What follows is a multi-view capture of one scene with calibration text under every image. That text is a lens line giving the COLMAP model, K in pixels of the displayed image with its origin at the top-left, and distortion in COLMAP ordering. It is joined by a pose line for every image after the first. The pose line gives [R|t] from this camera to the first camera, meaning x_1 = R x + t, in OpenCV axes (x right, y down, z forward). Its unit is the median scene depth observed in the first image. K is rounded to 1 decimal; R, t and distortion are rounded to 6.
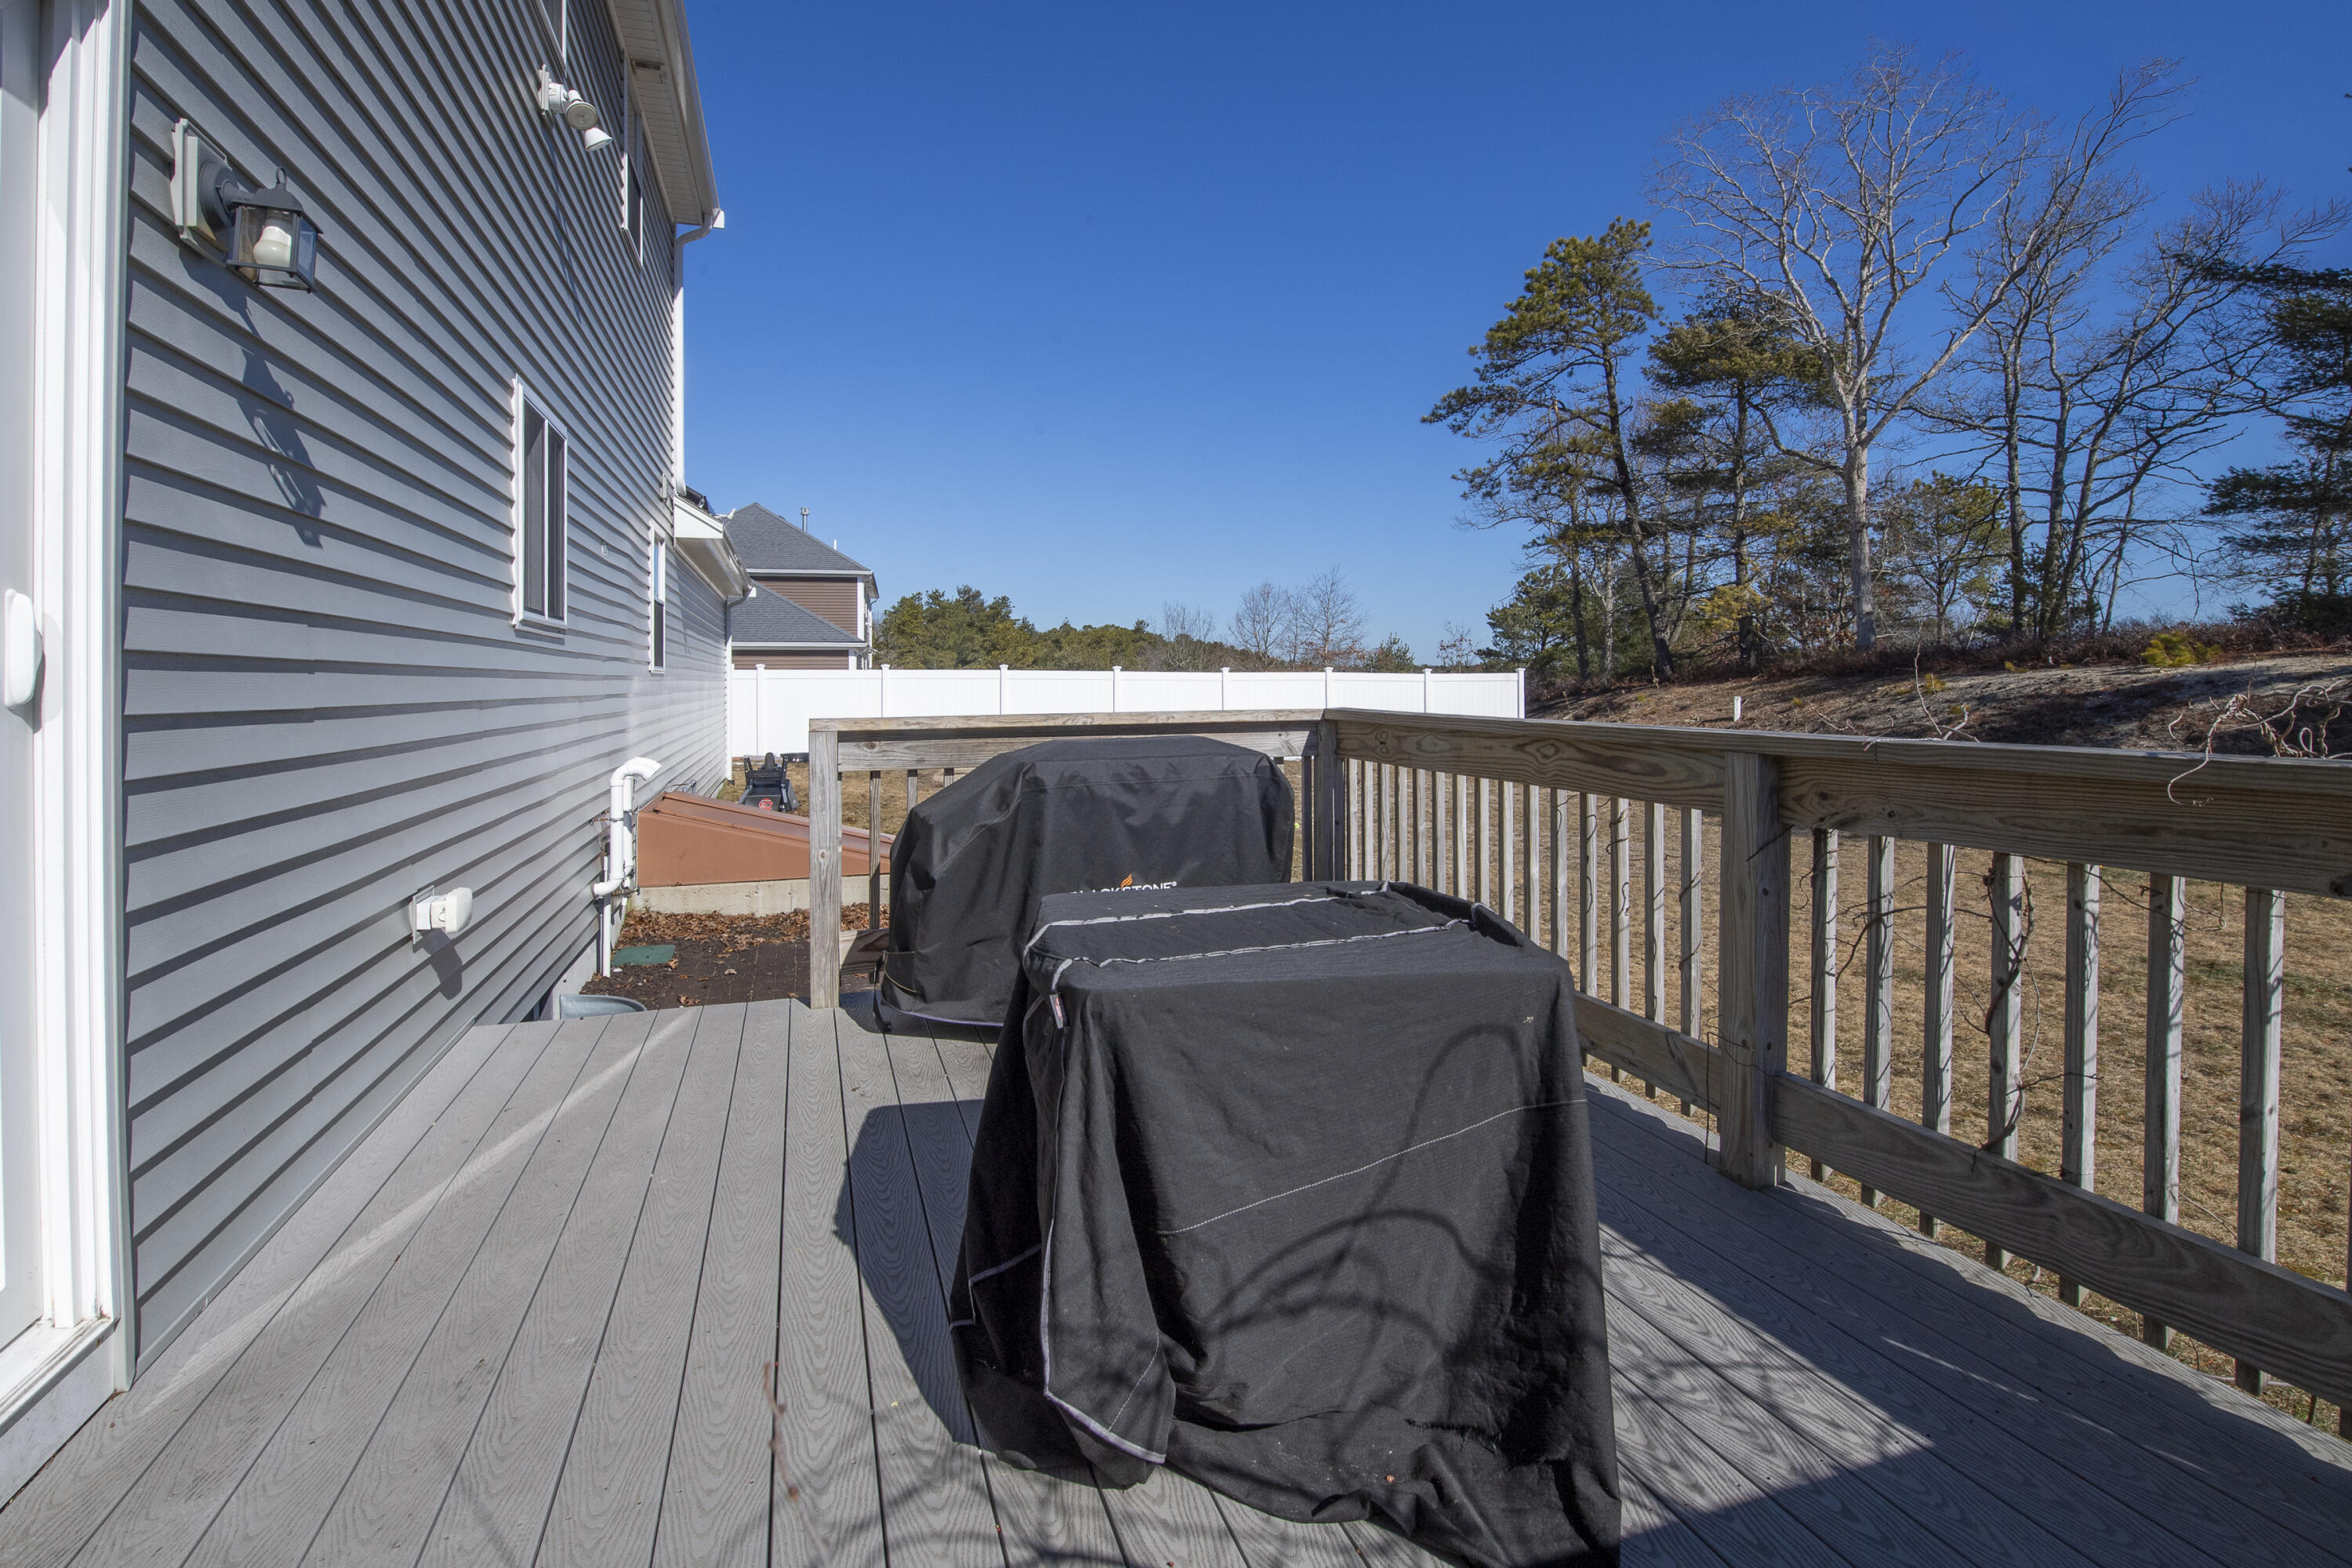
lens RADIAL K [[1135.7, 0, 1185.0], [0, 1135.7, 671.5], [0, 0, 1]] dist [-0.001859, -0.000448]
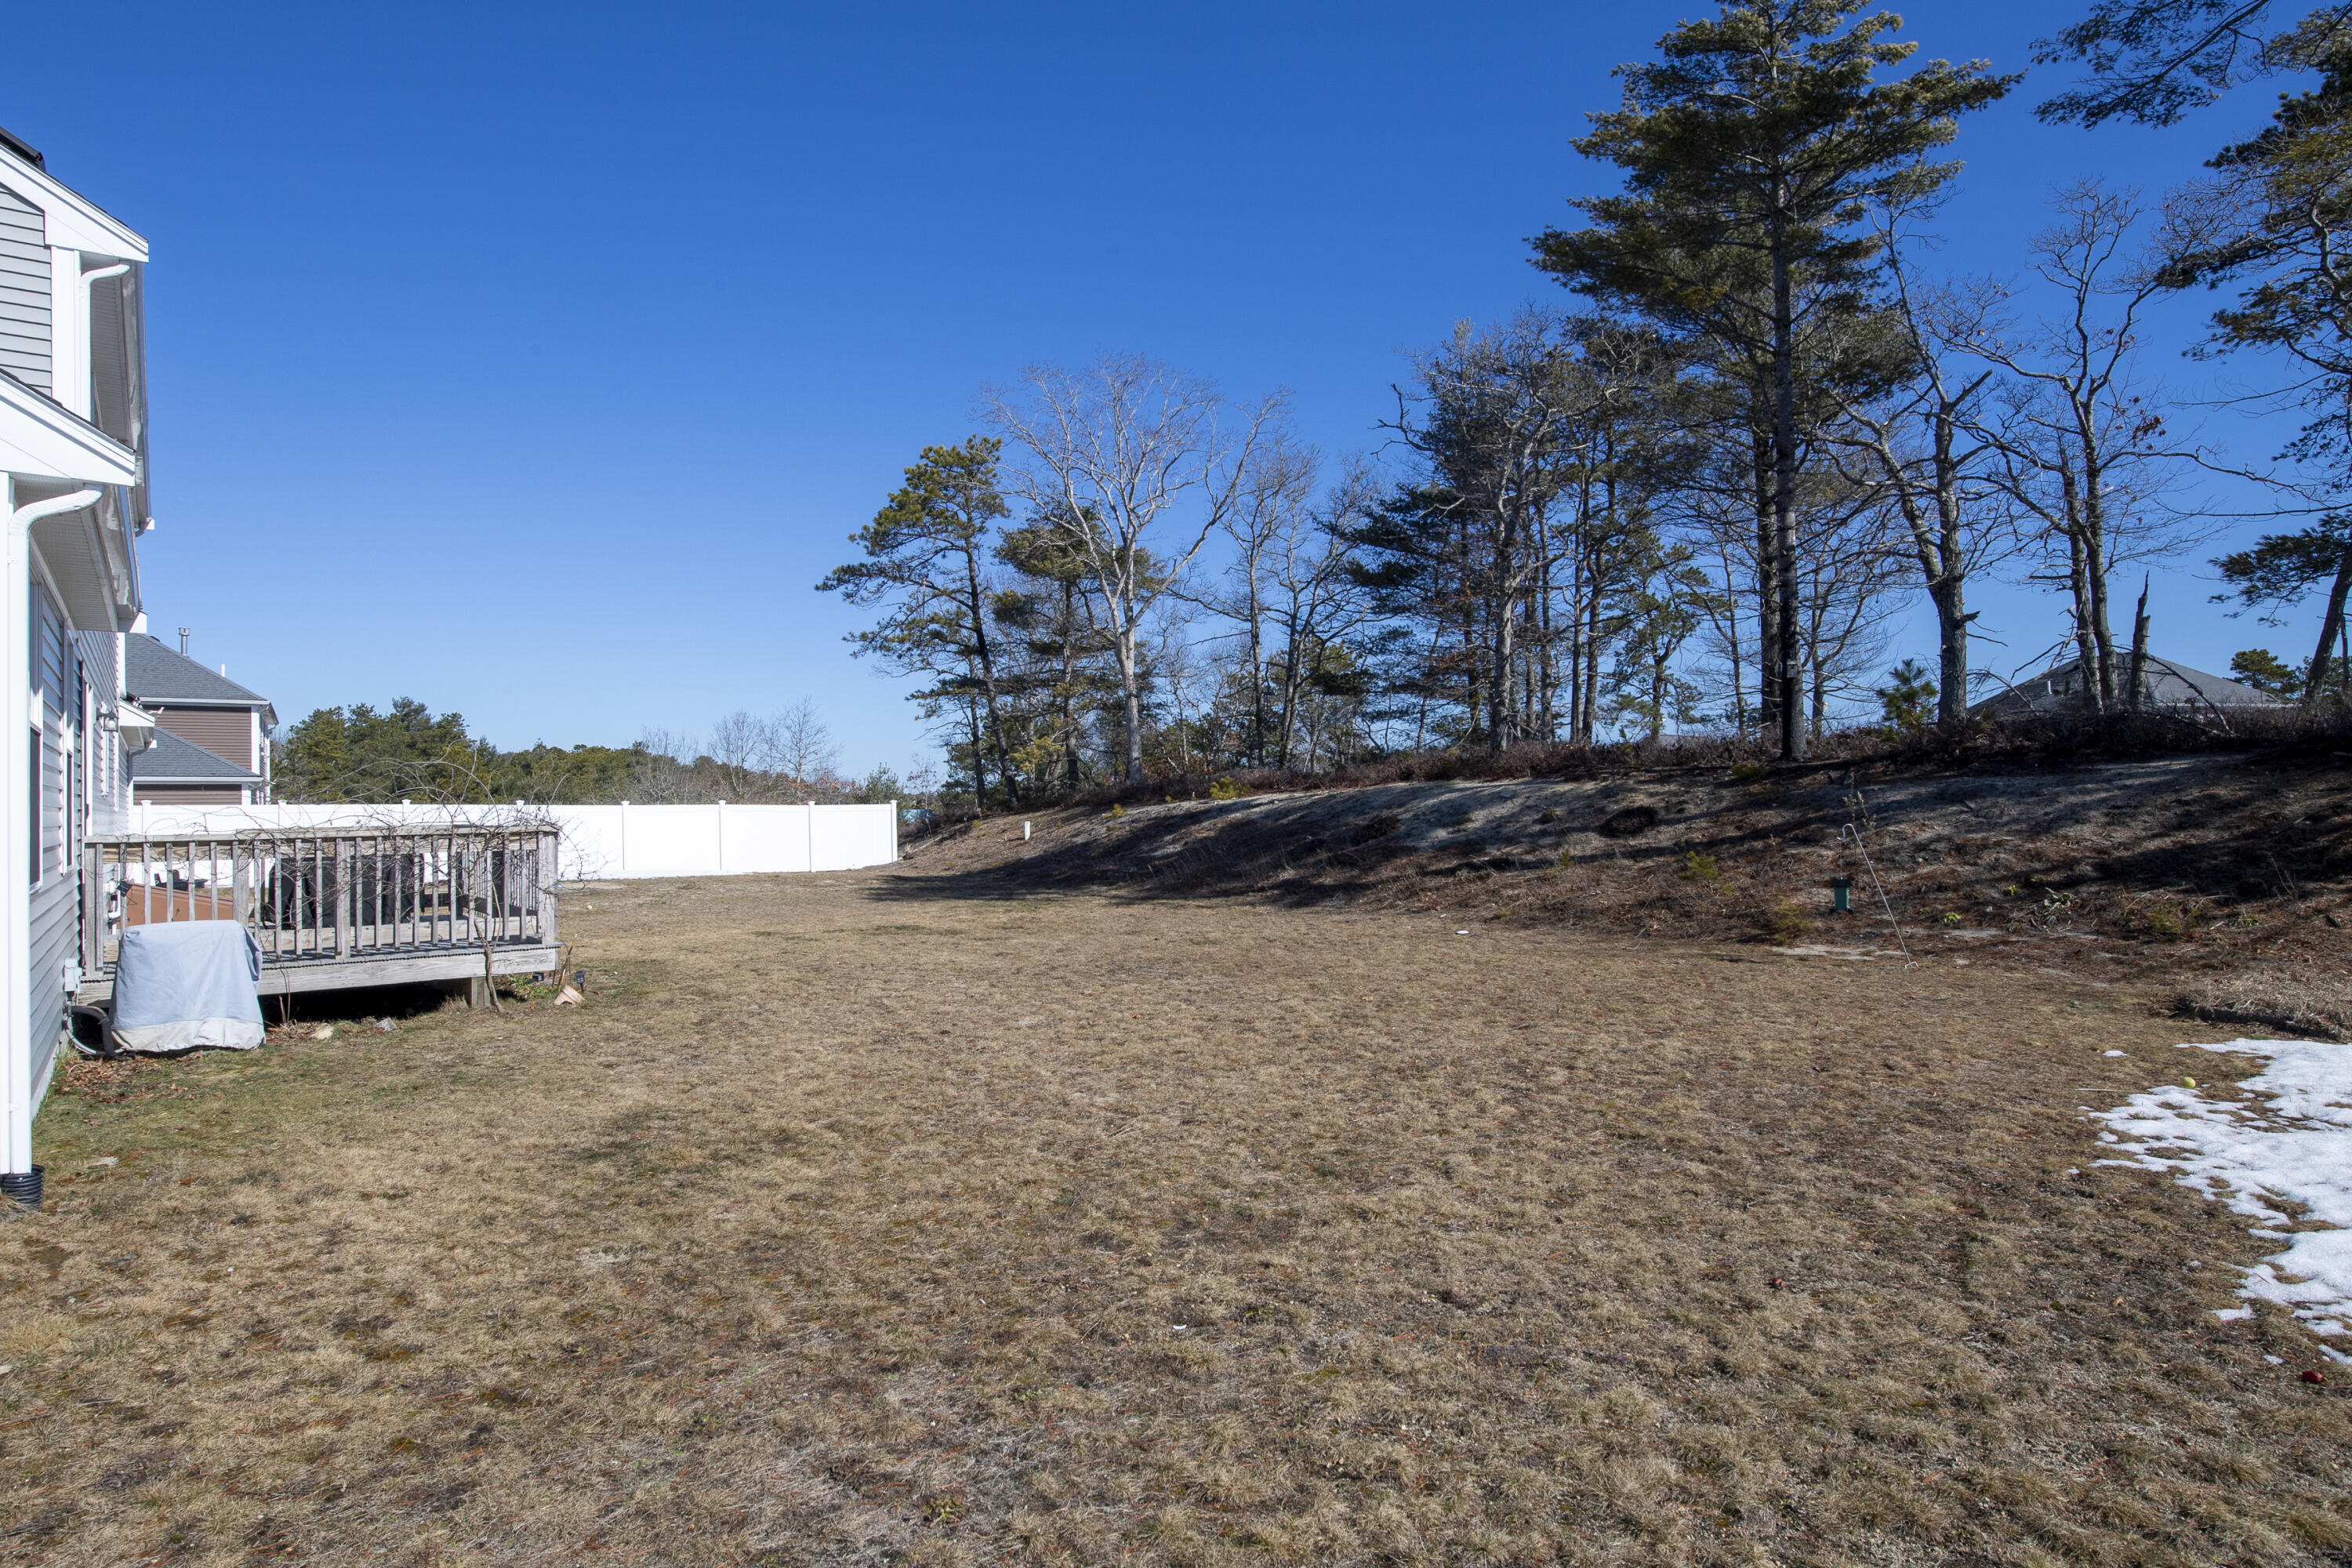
lens RADIAL K [[1316.6, 0, 1178.4], [0, 1316.6, 792.0], [0, 0, 1]] dist [-0.004452, -0.001395]
pose [[0.944571, -0.002727, 0.328296, 0.117157], [0.004414, 0.999981, -0.004393, -0.003988], [-0.328277, 0.005599, 0.944565, -0.410972]]
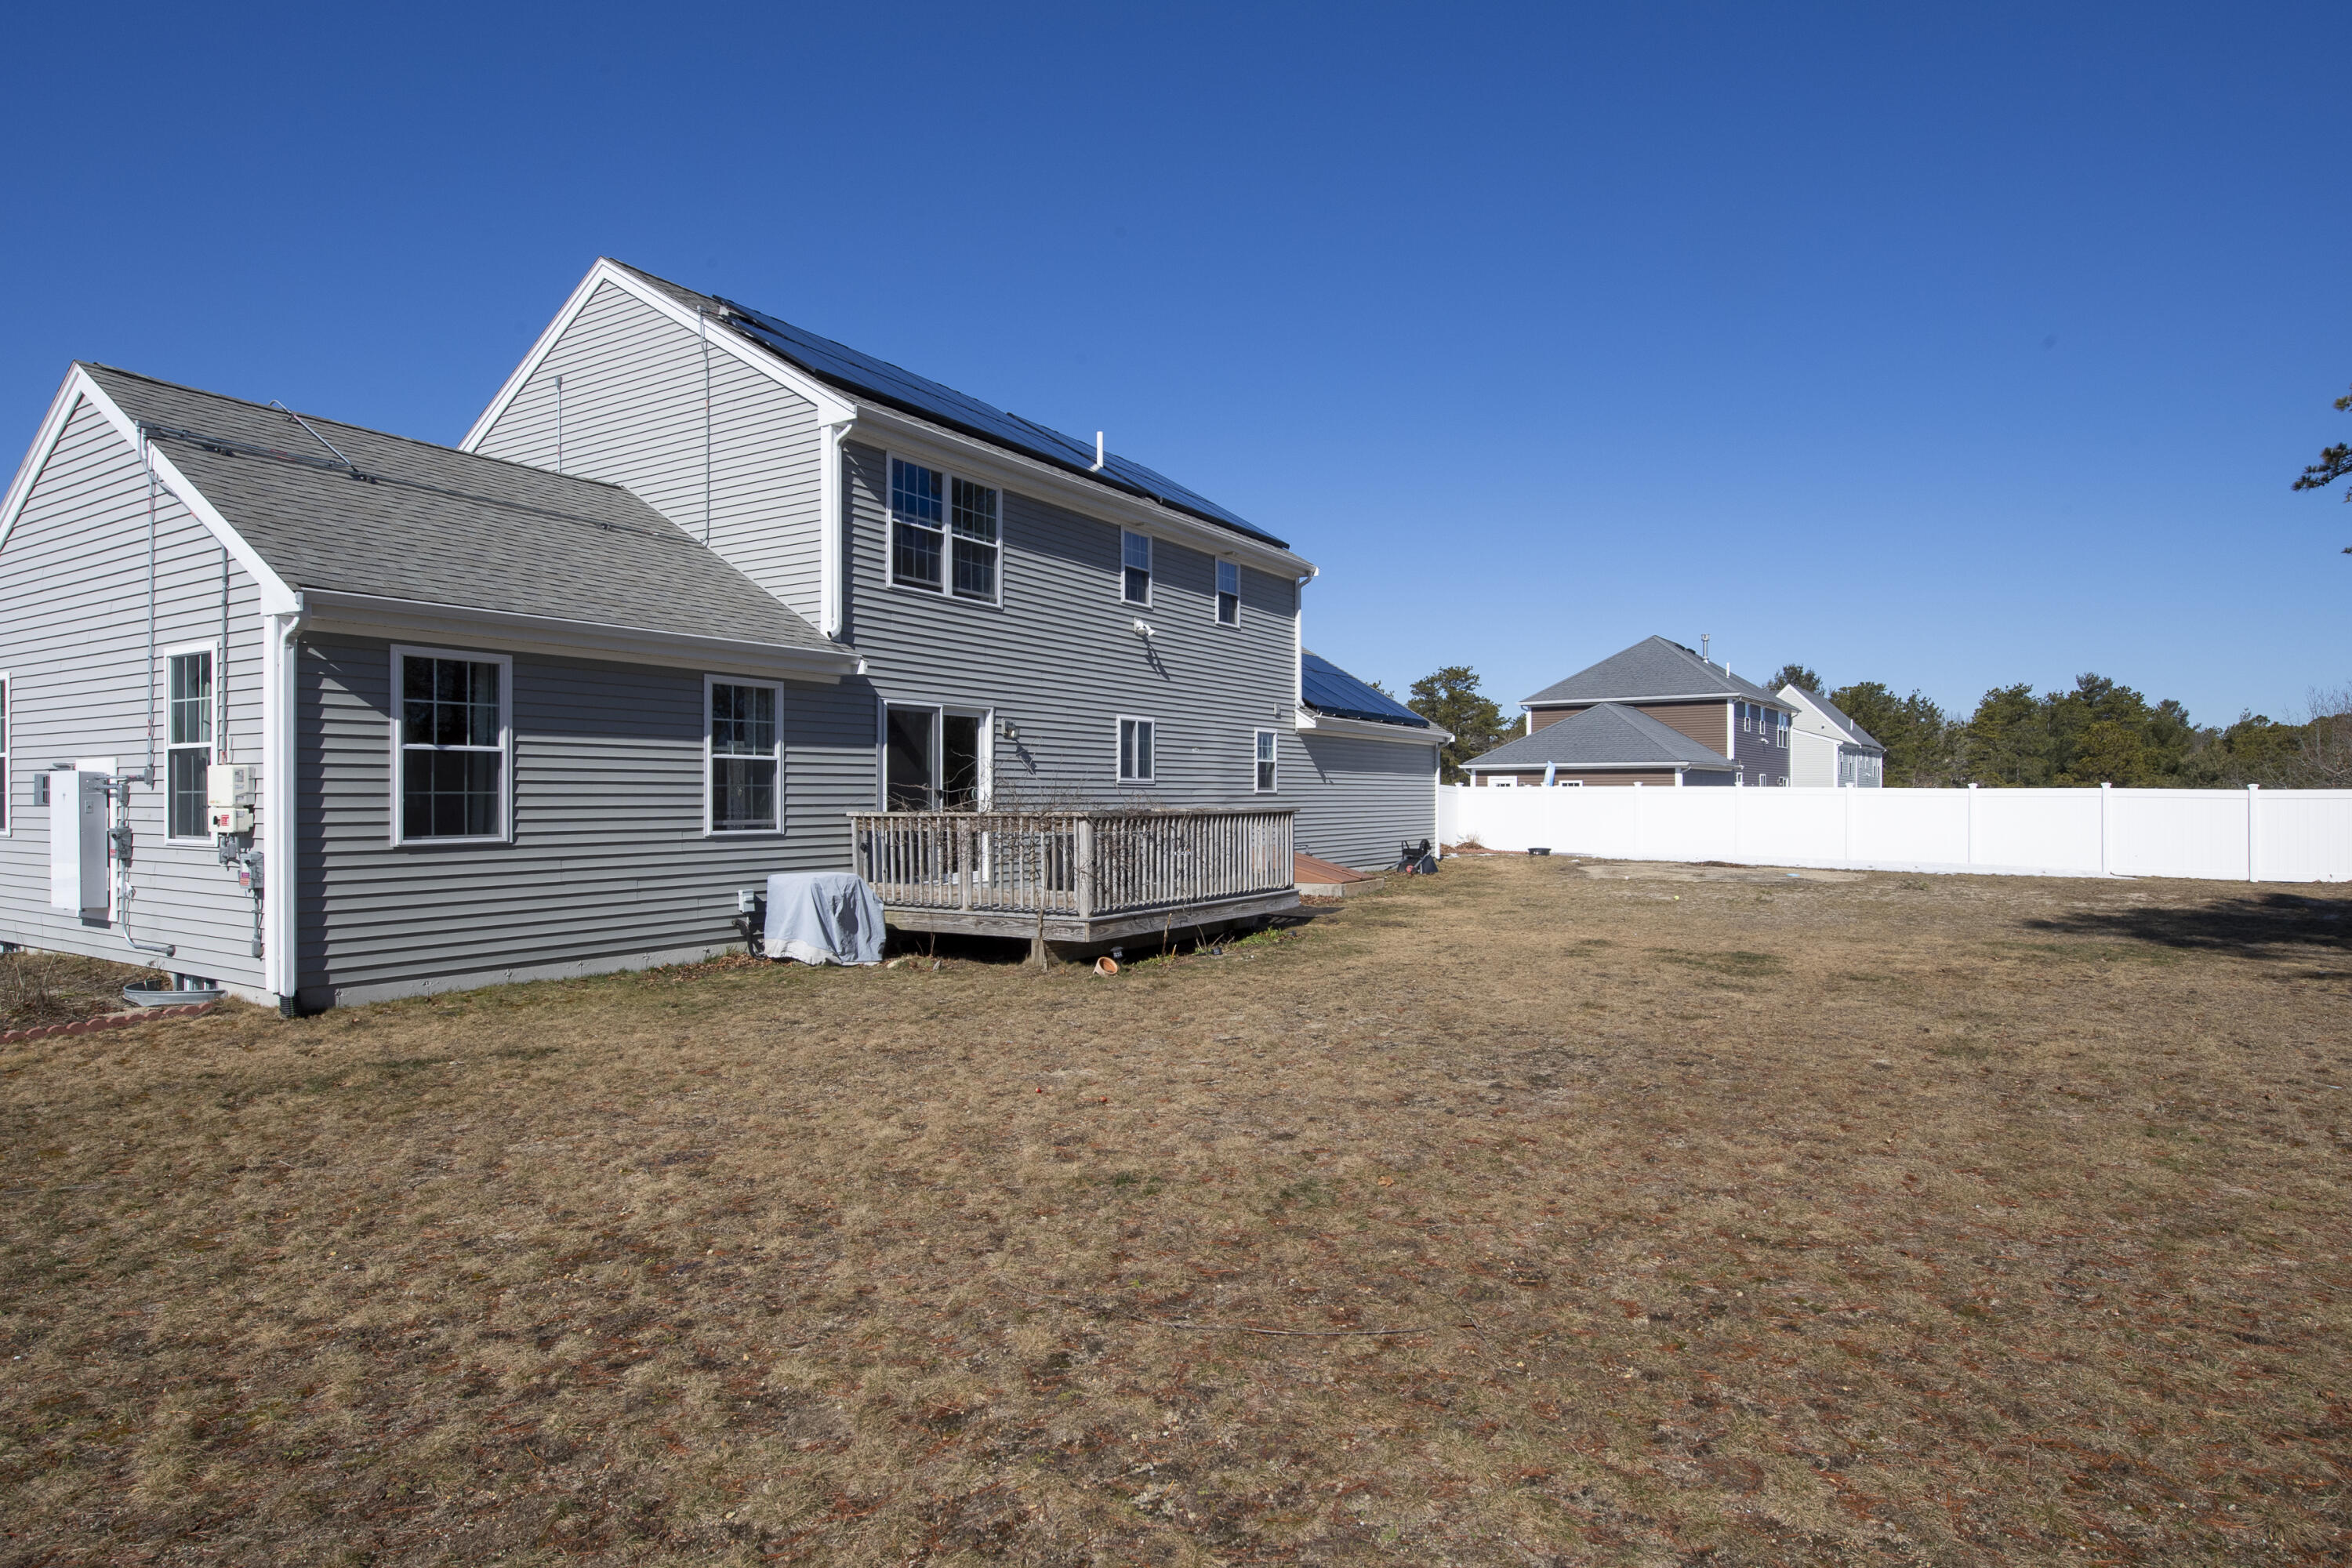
lens RADIAL K [[1275.5, 0, 1173.4], [0, 1275.5, 792.8], [0, 0, 1]] dist [0.003117, 0.000025]
pose [[0.636983, 0.008209, -0.770834, 0.411798], [-0.001282, 0.999953, 0.009590, -0.007378], [0.770877, -0.005120, 0.636964, -0.225038]]
